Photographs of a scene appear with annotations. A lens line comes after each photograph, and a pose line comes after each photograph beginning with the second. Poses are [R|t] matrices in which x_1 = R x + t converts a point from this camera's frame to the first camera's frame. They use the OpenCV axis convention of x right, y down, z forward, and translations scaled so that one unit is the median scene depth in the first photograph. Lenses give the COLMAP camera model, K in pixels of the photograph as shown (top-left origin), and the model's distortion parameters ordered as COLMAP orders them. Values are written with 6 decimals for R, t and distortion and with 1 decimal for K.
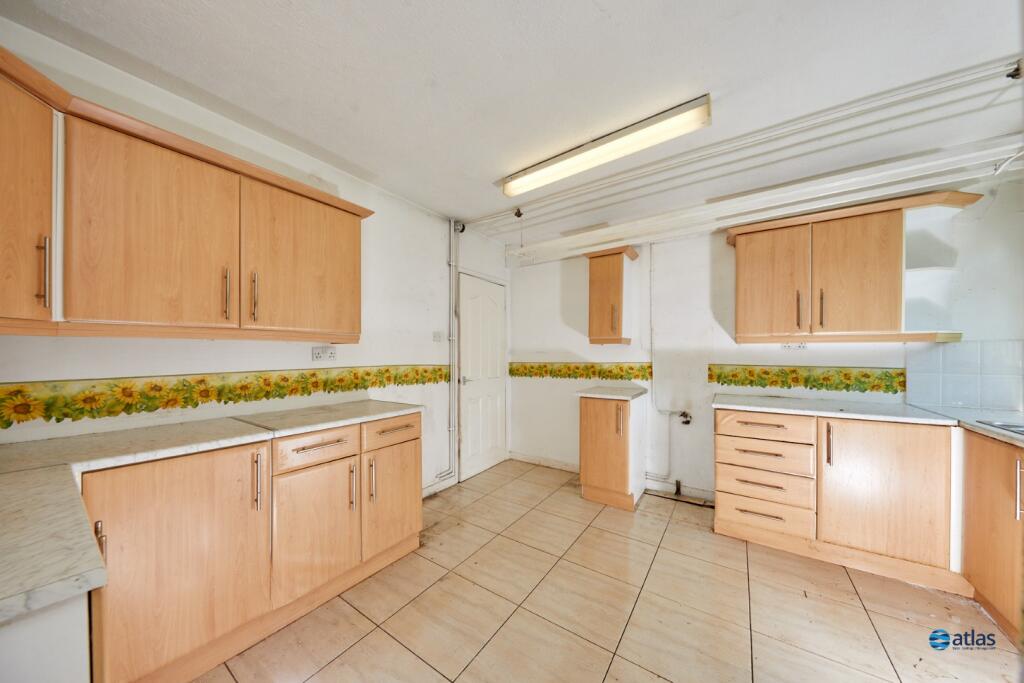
lens RADIAL K [[324.2, 0, 493.8], [0, 324.2, 356.3], [0, 0, 1]] dist [-0.014087, -0.001435]
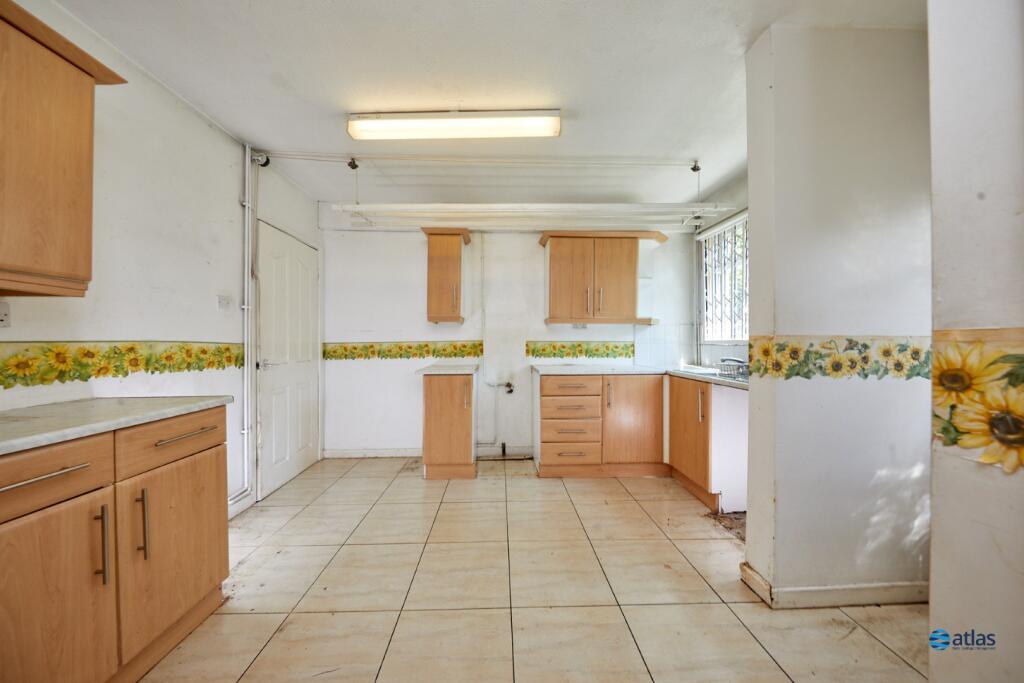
lens RADIAL K [[324.2, 0, 505.5], [0, 324.2, 345.2], [0, 0, 1]] dist [-0.014087, -0.001435]
pose [[0.795029, -0.003001, 0.606564, -0.126323], [0.000880, 0.999992, 0.003794, 0.034270], [-0.606571, -0.002482, 0.795026, 0.083218]]
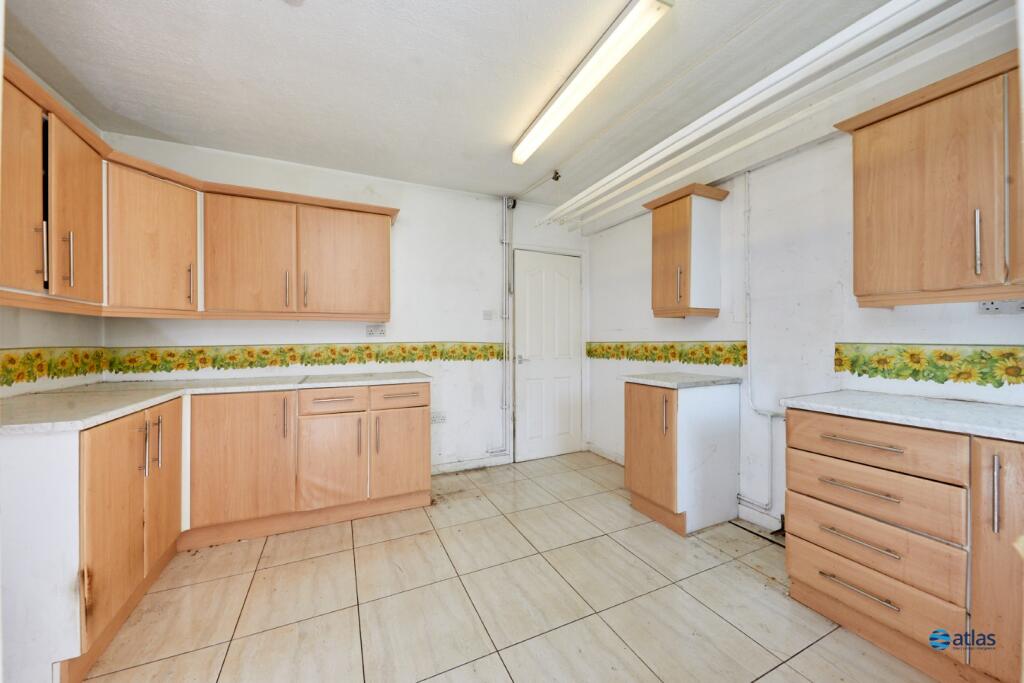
lens RADIAL K [[337.2, 0, 473.0], [0, 337.2, 339.8], [0, 0, 1]] dist [-0.009638, -0.000965]
pose [[0.858742, 0.003169, -0.512399, 0.383729], [-0.003036, 0.999995, 0.001097, 0.019547], [0.512400, 0.000614, 0.858747, 0.068016]]
